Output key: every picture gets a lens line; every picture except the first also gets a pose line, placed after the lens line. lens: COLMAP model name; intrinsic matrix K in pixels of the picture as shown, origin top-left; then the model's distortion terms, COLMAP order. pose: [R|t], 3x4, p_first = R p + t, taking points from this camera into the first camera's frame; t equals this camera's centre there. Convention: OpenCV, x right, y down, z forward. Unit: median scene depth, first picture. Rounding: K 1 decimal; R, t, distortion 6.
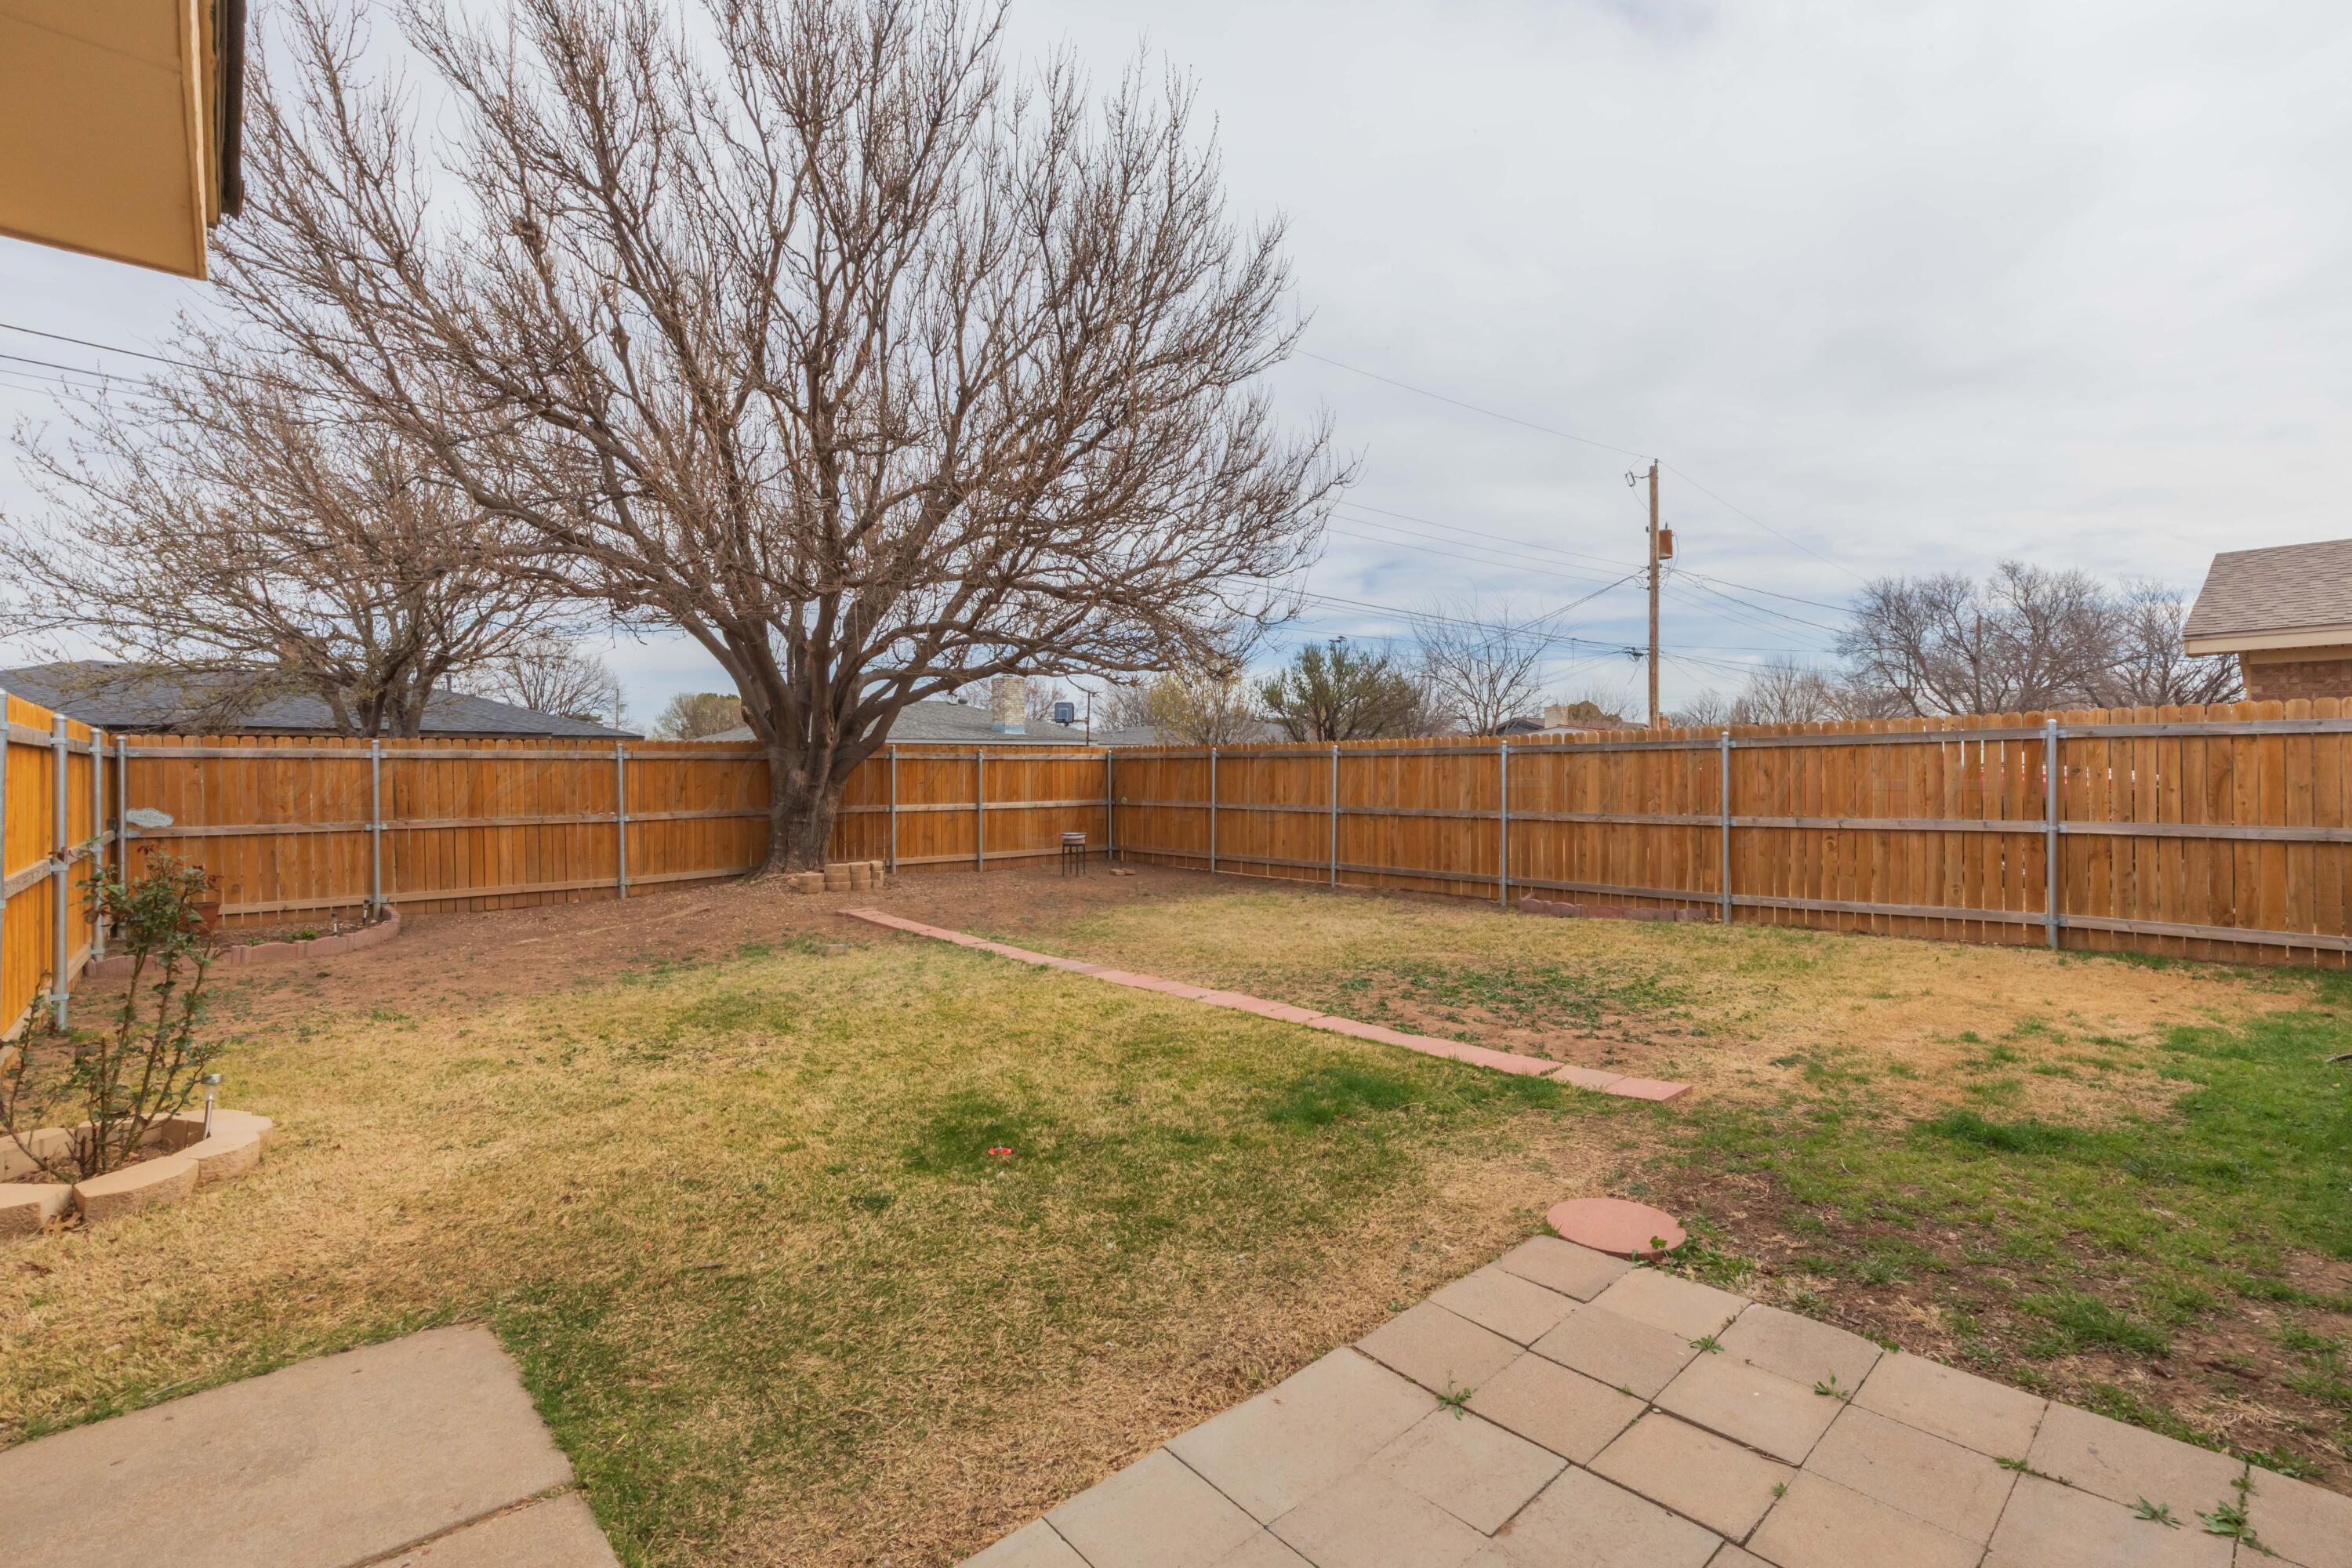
lens RADIAL K [[1041.6, 0, 1193.2], [0, 1041.6, 786.4], [0, 0, 1]] dist [0.002207, -0.000112]
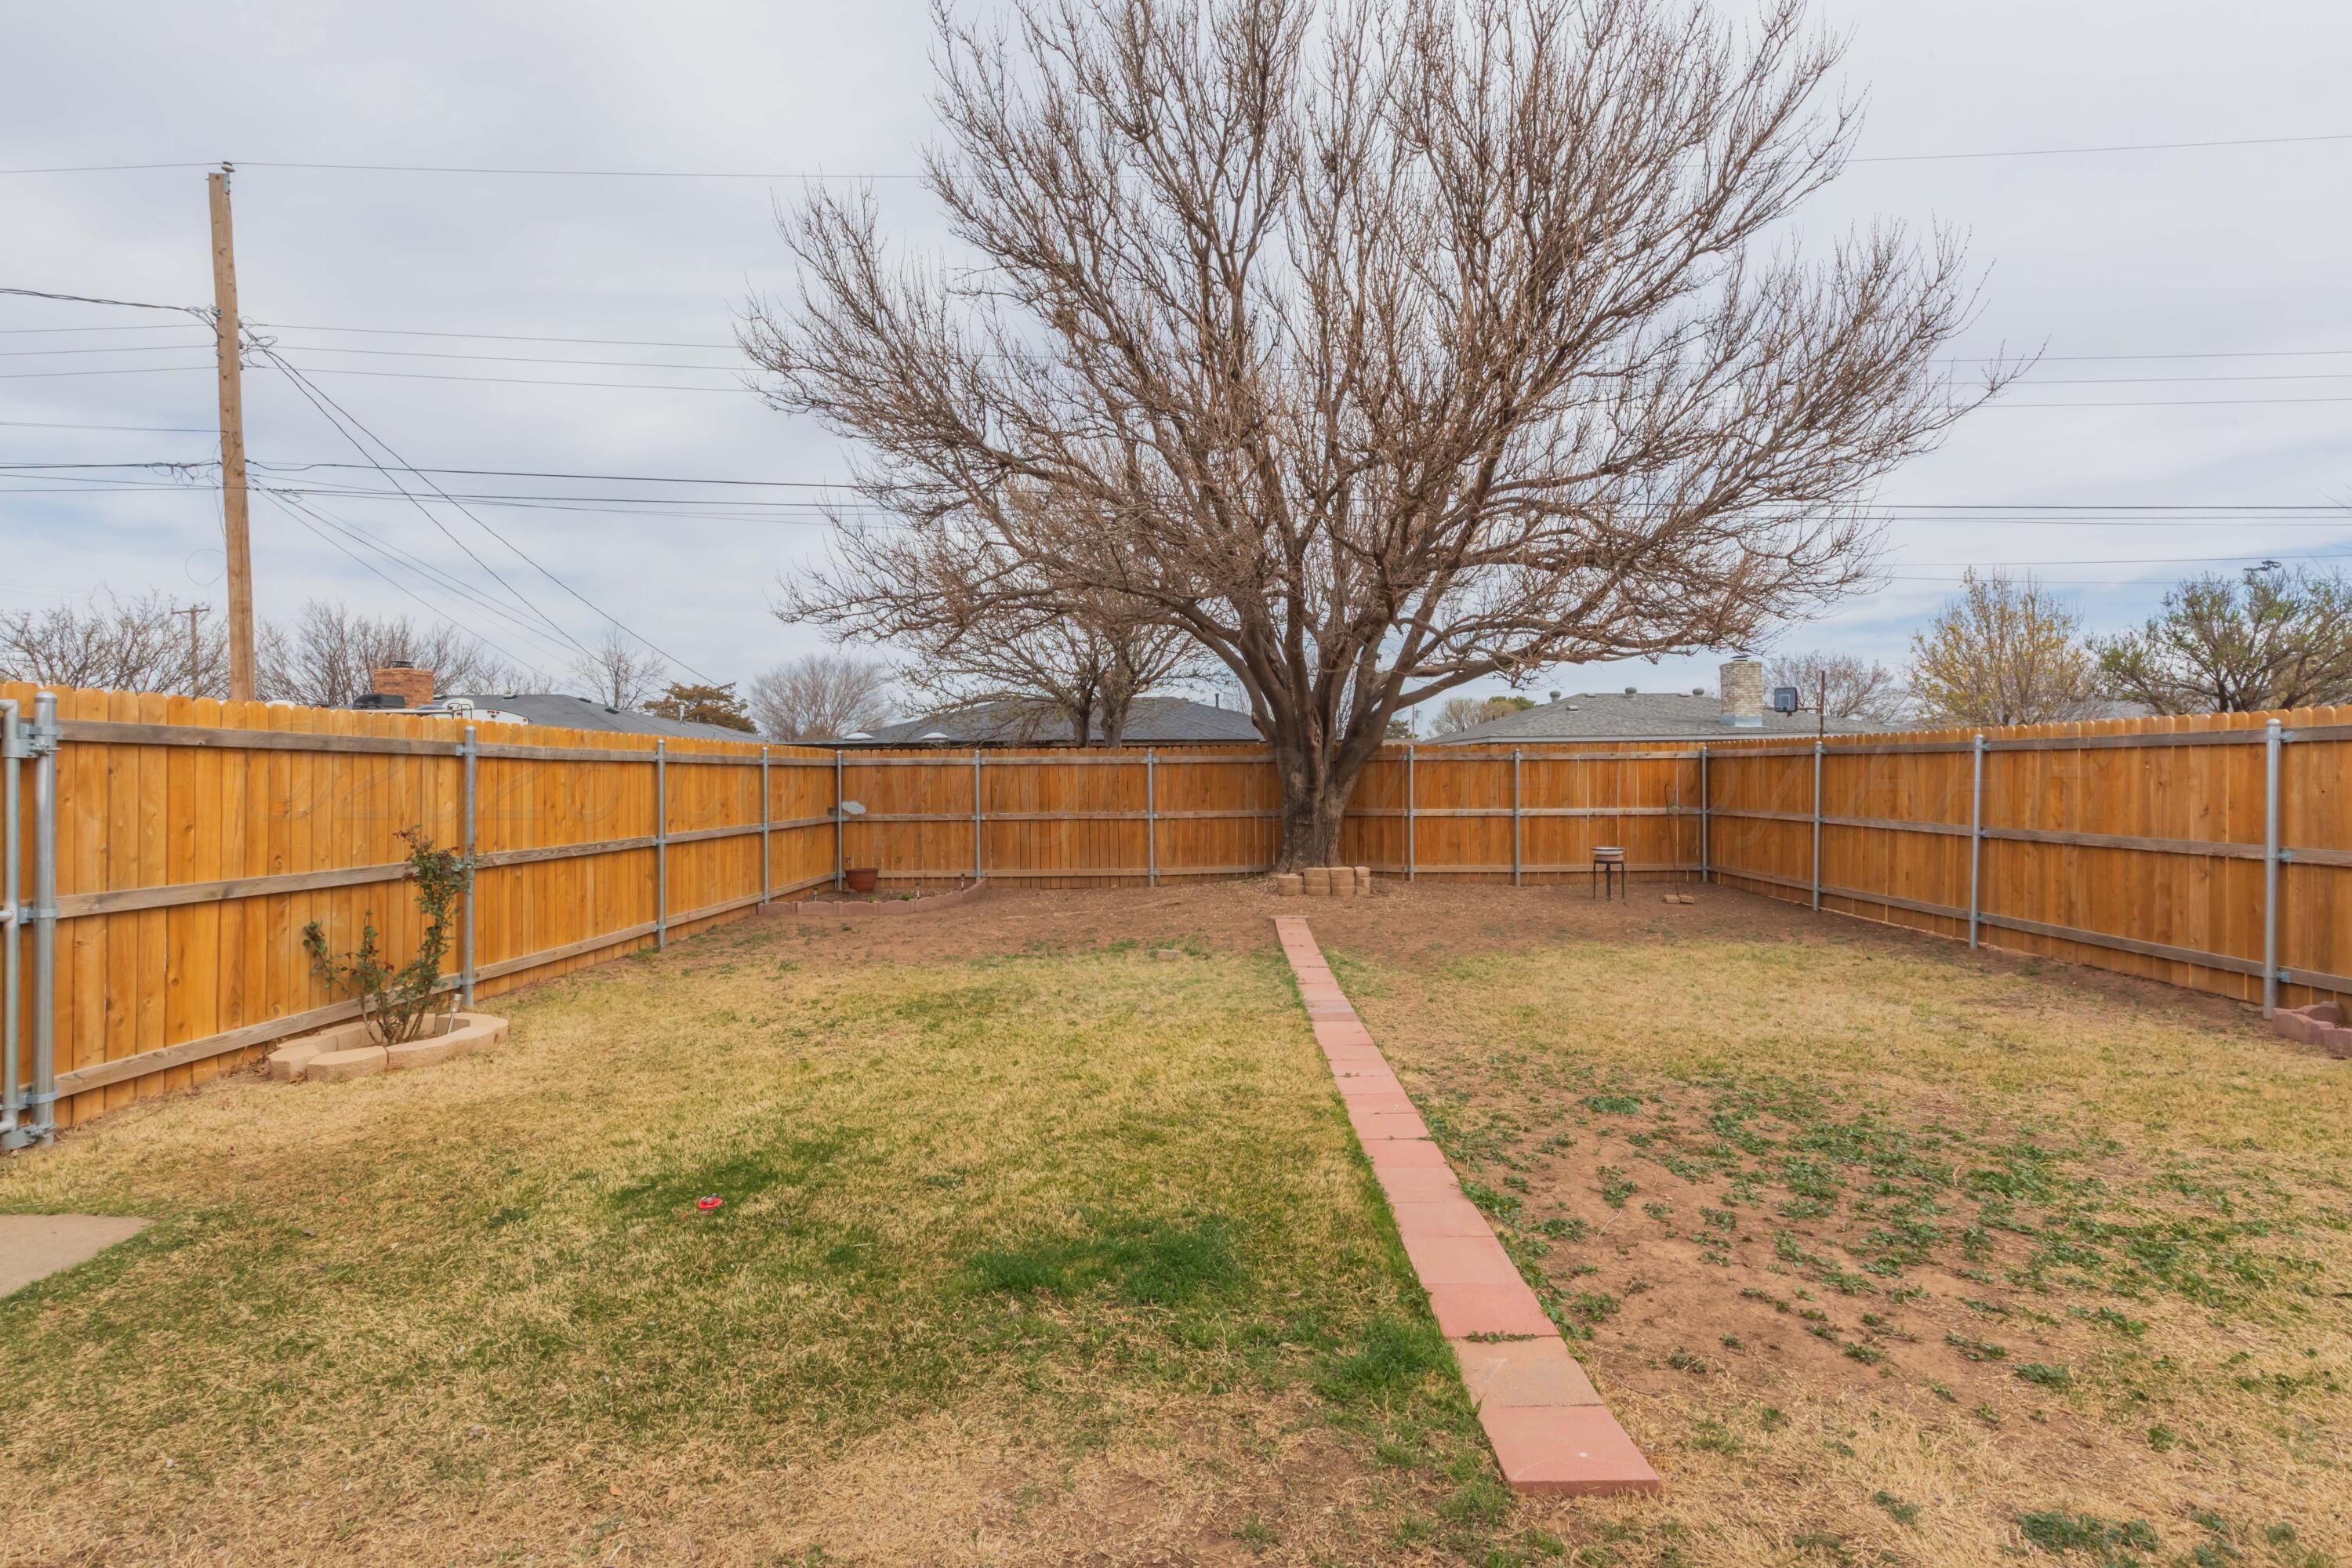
lens RADIAL K [[1041.6, 0, 1193.2], [0, 1041.6, 786.4], [0, 0, 1]] dist [0.002207, -0.000112]
pose [[0.739814, 0.008476, -0.672758, 0.245015], [-0.007248, 0.999963, 0.004627, -0.006675], [0.672772, 0.001453, 0.739848, 0.203822]]
